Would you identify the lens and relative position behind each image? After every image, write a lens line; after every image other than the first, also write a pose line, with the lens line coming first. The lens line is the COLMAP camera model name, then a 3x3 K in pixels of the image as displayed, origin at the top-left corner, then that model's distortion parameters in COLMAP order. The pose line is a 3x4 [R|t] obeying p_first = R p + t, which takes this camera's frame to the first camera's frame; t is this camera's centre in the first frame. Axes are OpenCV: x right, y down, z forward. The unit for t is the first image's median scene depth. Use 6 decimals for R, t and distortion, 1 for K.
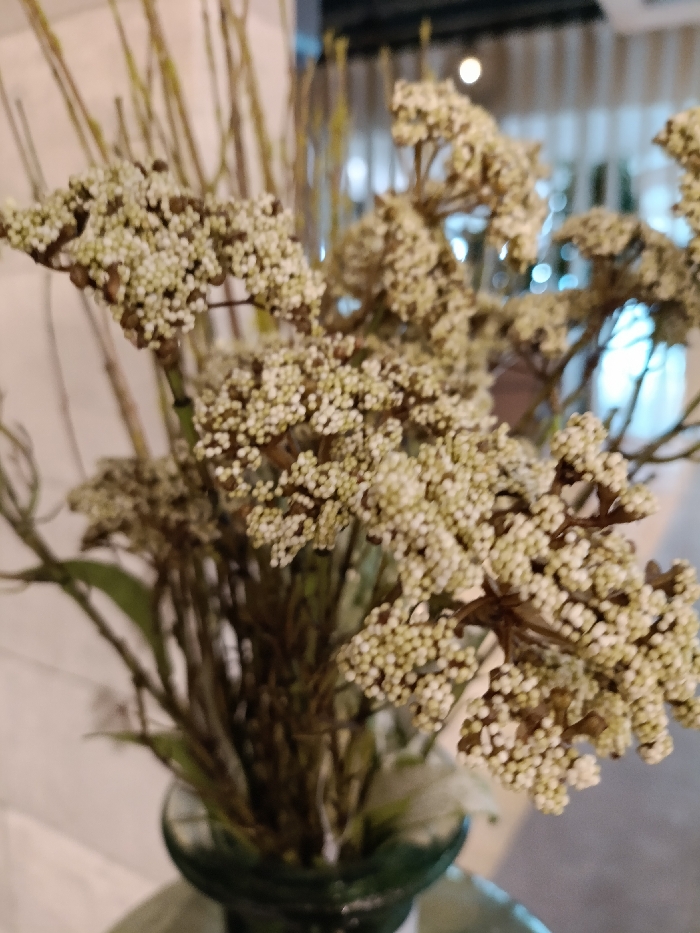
lens RADIAL K [[690.2, 0, 350.0], [0, 690.2, 466.5], [0, 0, 1]] dist [0.041389, -0.201211]
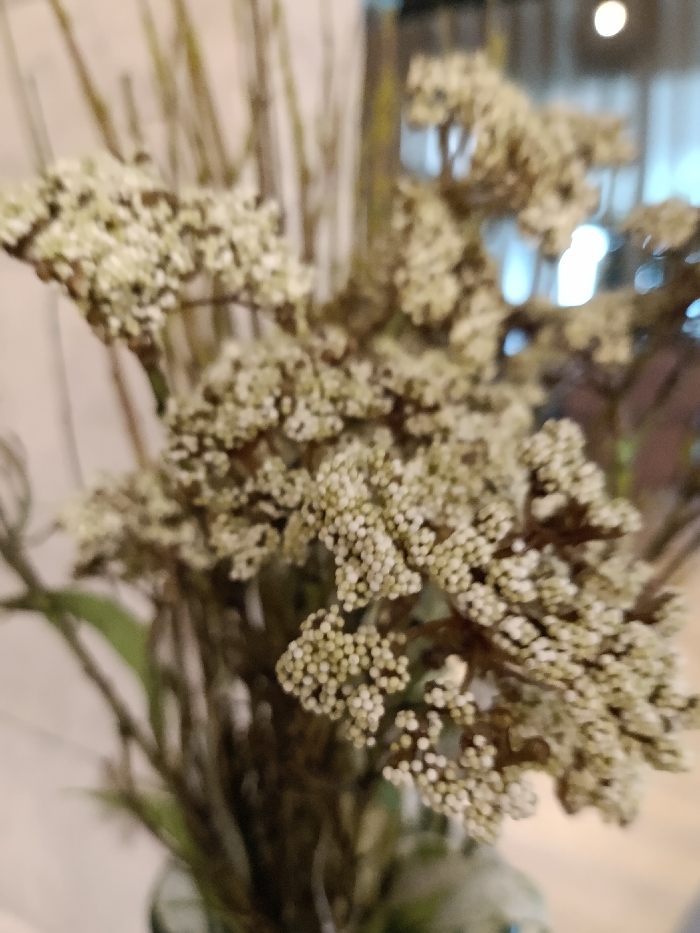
lens RADIAL K [[866.8, 0, 350.0], [0, 866.8, 466.5], [0, 0, 1]] dist [-0.005736, -0.007813]
pose [[0.994145, 0.029642, -0.103913, 0.166533], [-0.034956, 0.998152, -0.049701, 0.047210], [0.102247, 0.053043, 0.993344, -0.158838]]
